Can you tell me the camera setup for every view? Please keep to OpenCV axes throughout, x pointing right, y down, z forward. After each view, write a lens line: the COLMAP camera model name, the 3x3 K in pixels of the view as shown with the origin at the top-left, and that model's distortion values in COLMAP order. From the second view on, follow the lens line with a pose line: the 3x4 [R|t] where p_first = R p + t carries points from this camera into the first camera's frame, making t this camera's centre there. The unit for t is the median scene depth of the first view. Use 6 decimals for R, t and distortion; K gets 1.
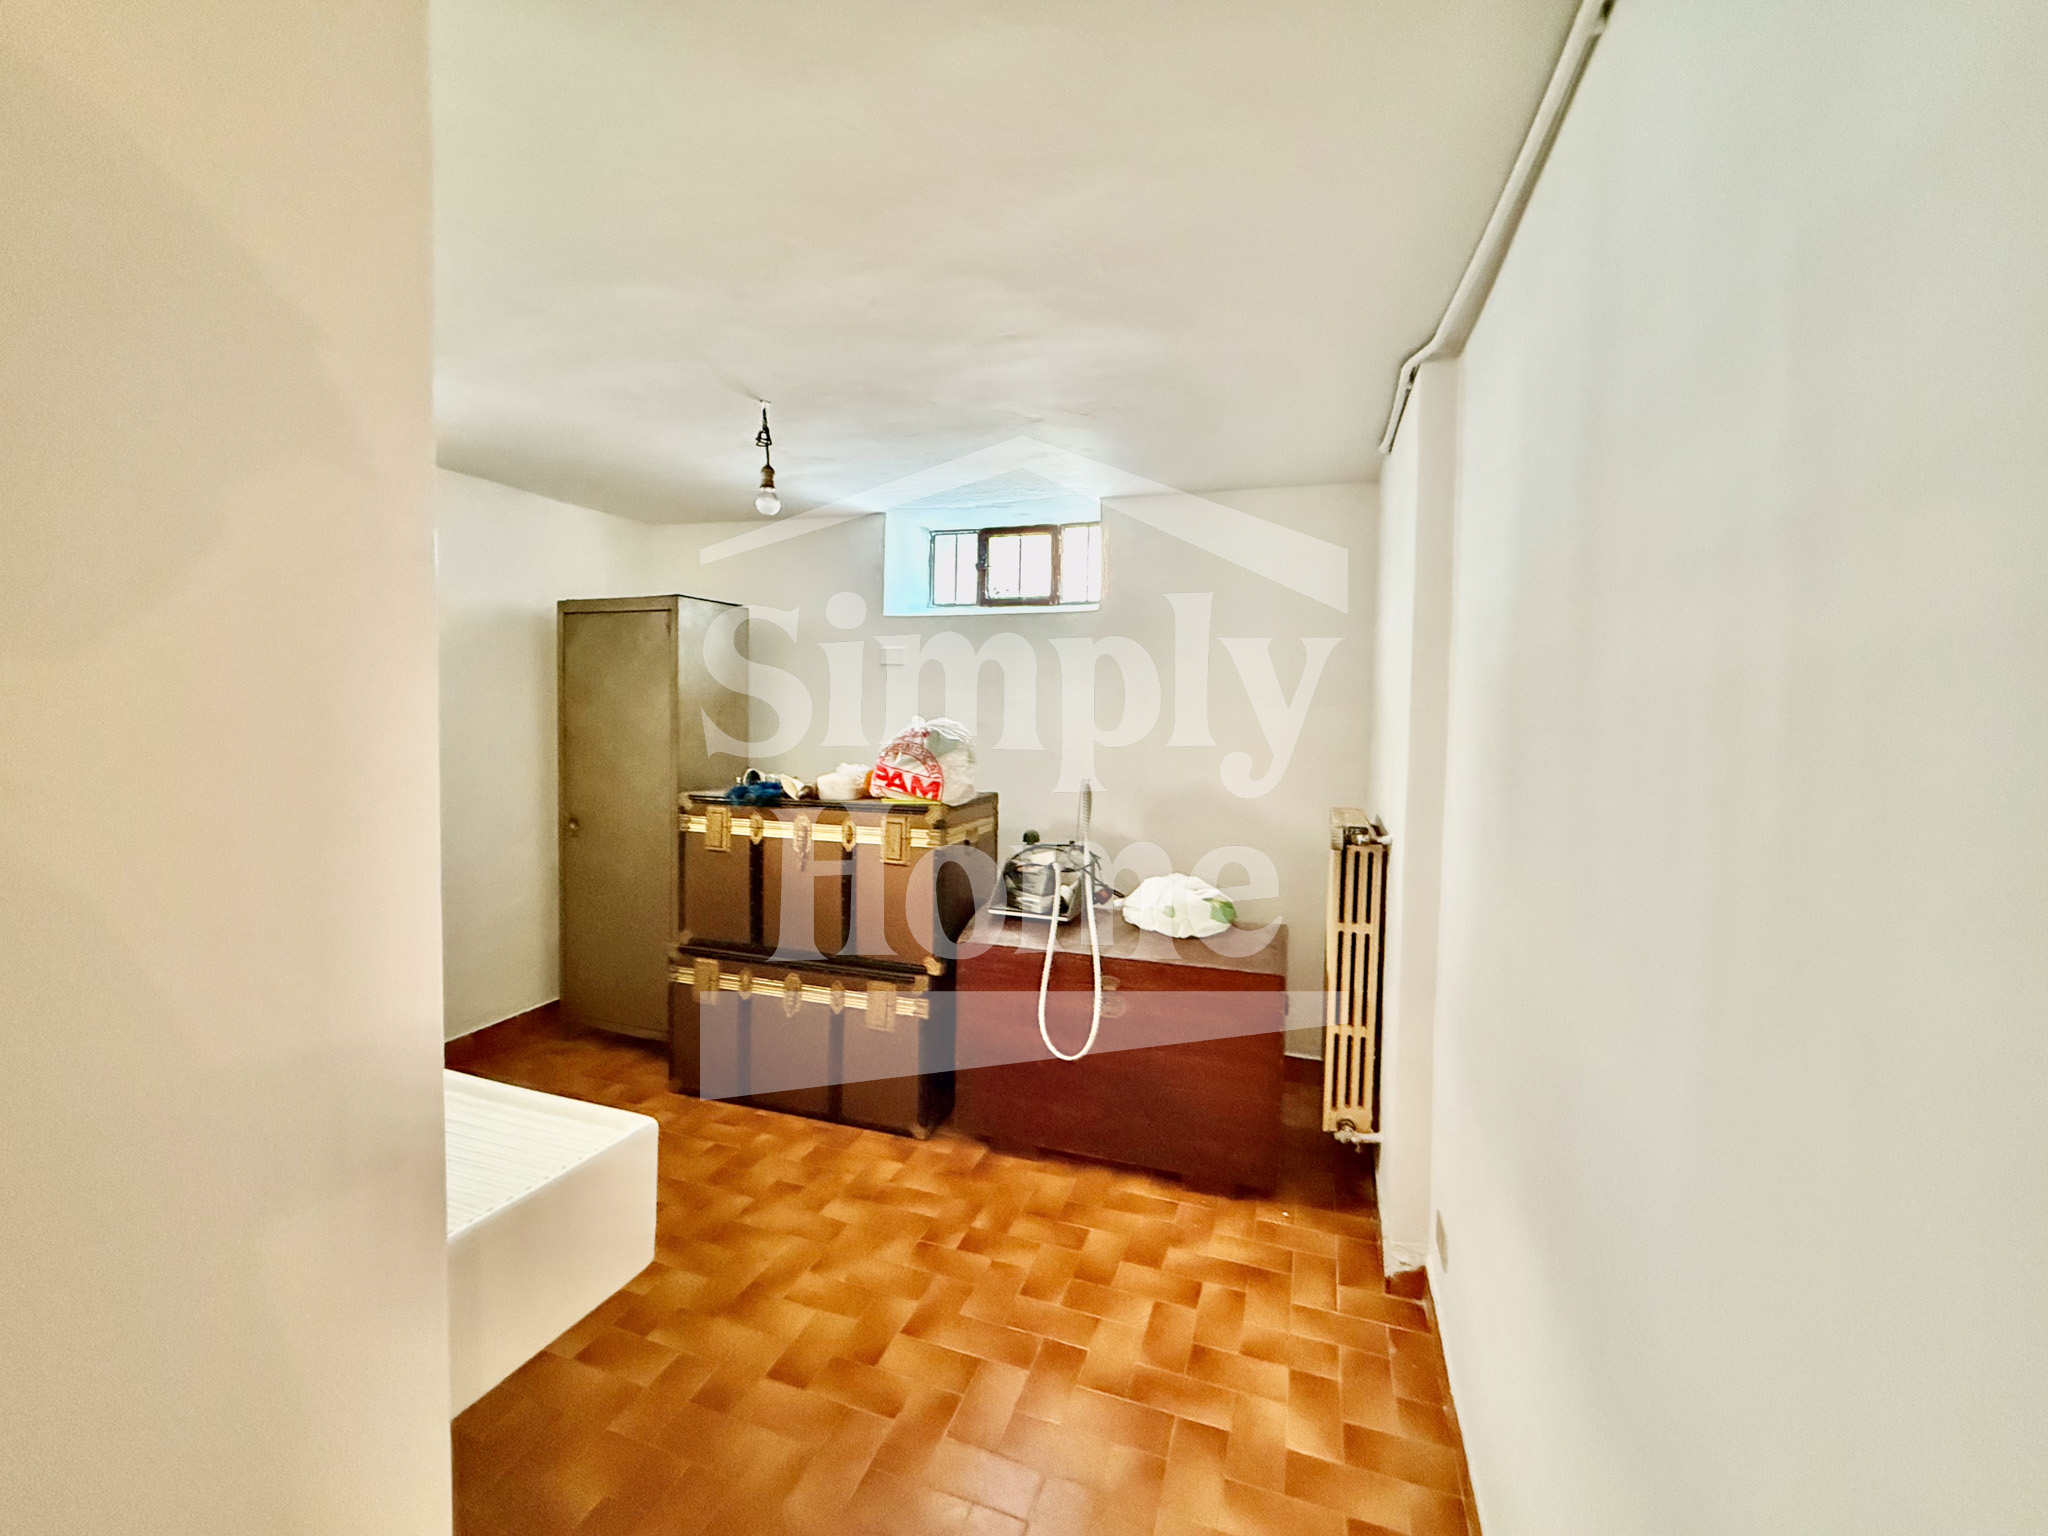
lens RADIAL K [[822.2, 0, 1029.2], [0, 822.2, 760.5], [0, 0, 1]] dist [-0.000583, 0.000014]
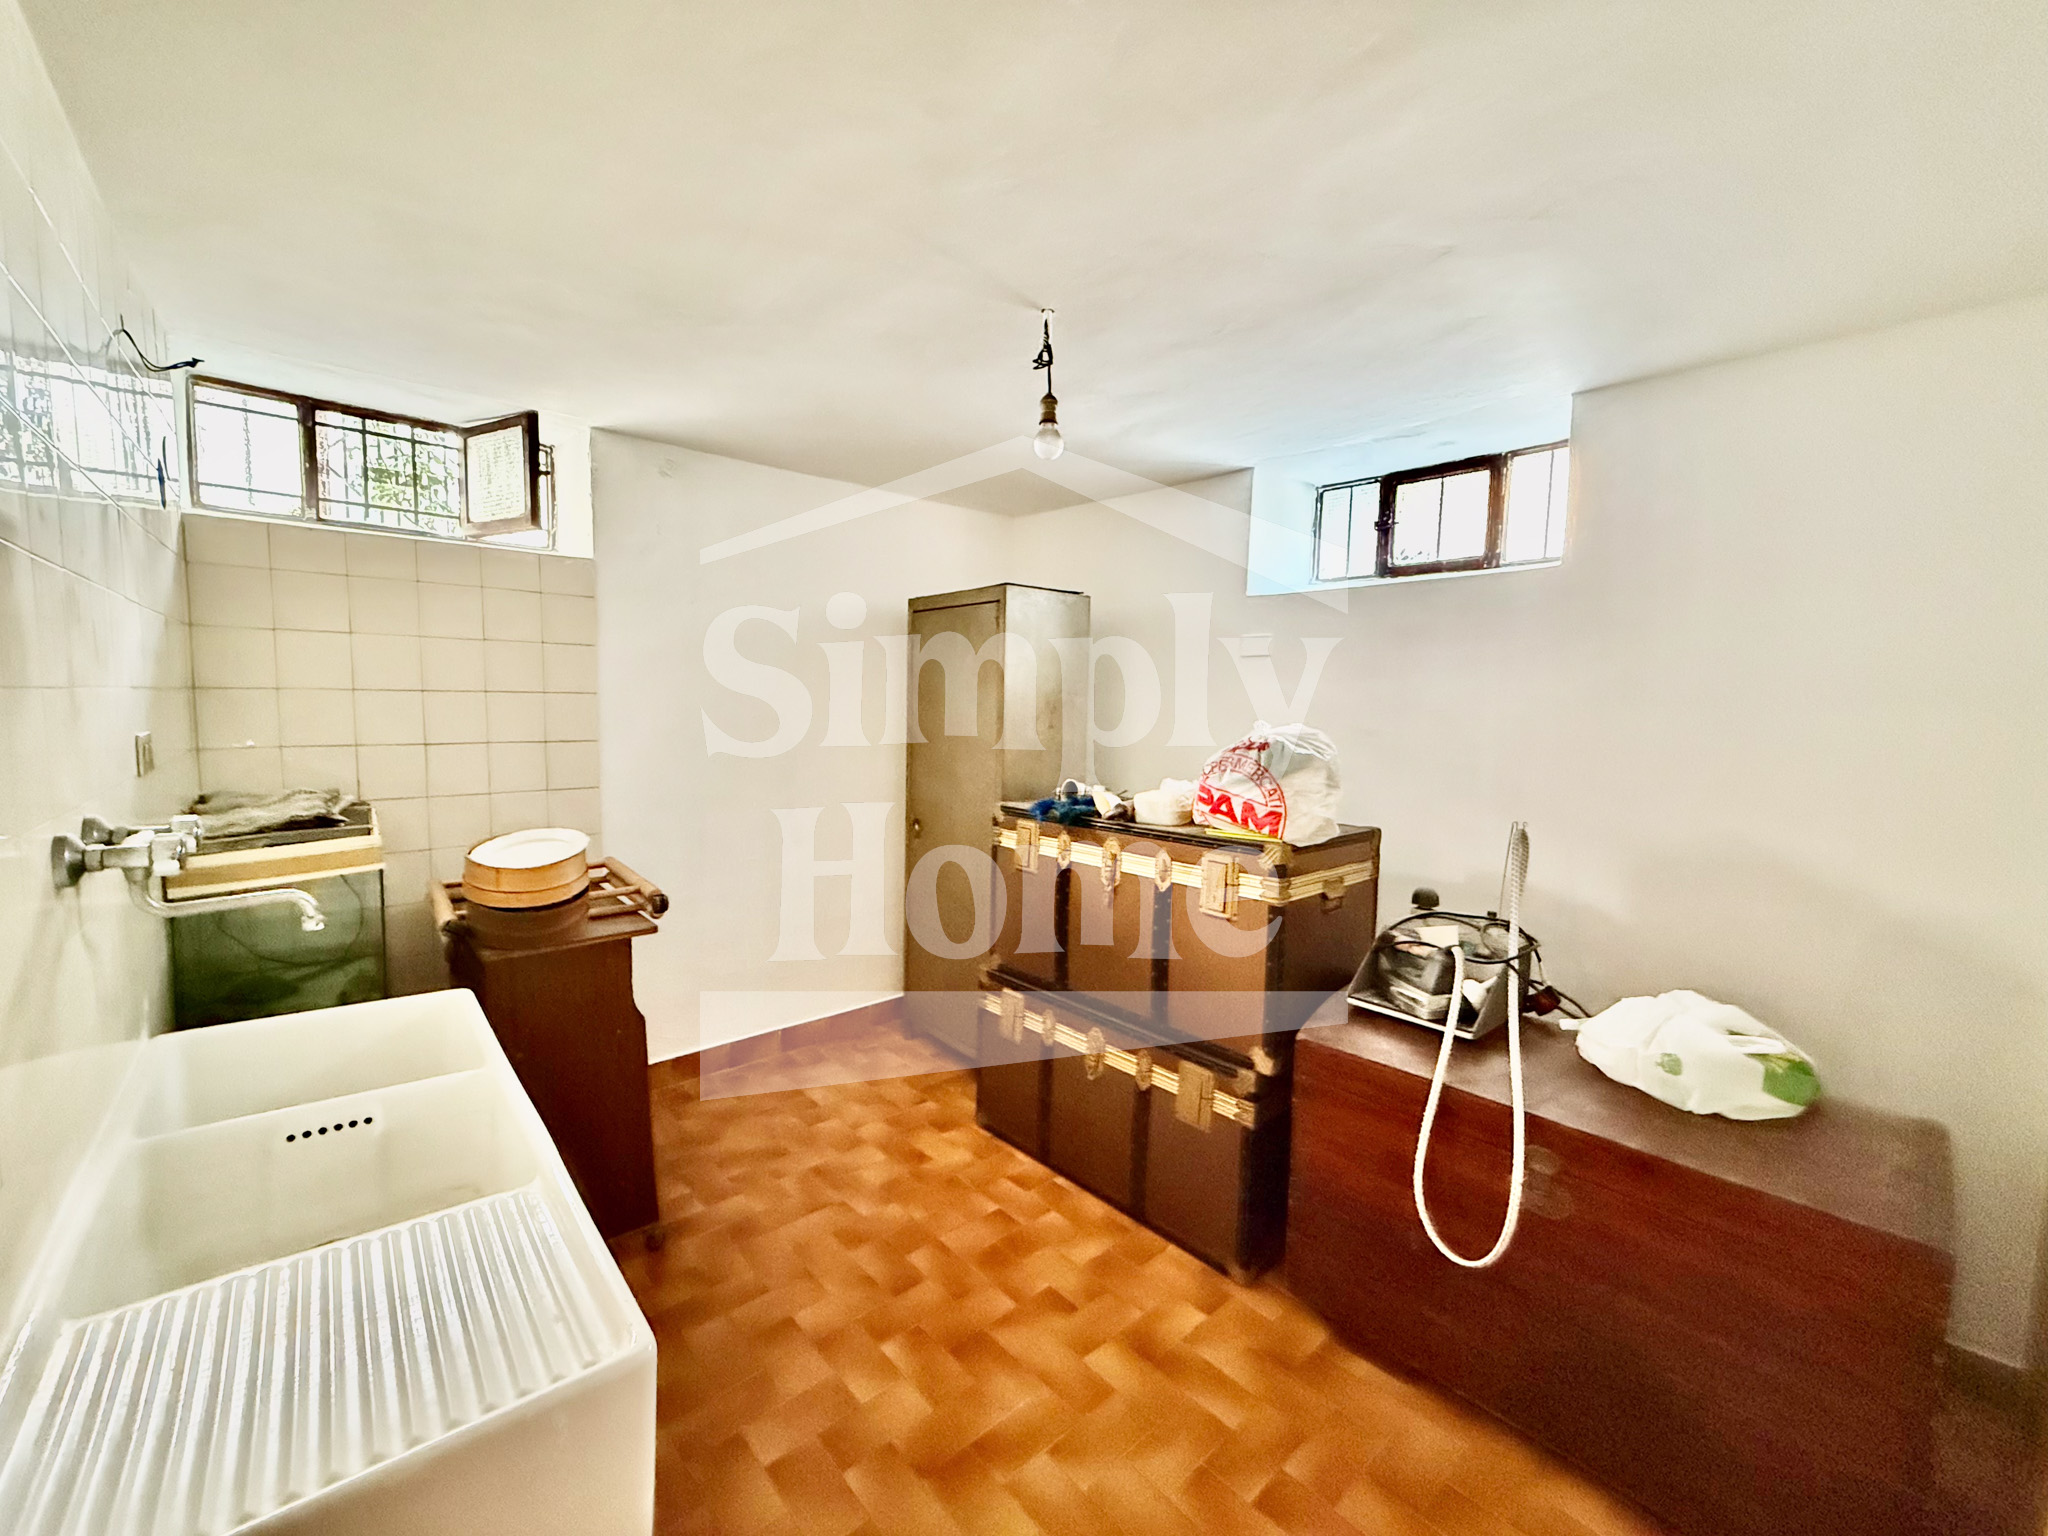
lens RADIAL K [[822.2, 0, 1019.1], [0, 822.2, 769.1], [0, 0, 1]] dist [-0.000583, 0.000014]
pose [[0.873769, 0.042306, -0.484498, 0.036730], [-0.038315, 0.999101, 0.018141, -0.015263], [0.484830, 0.002712, 0.874604, 0.241370]]
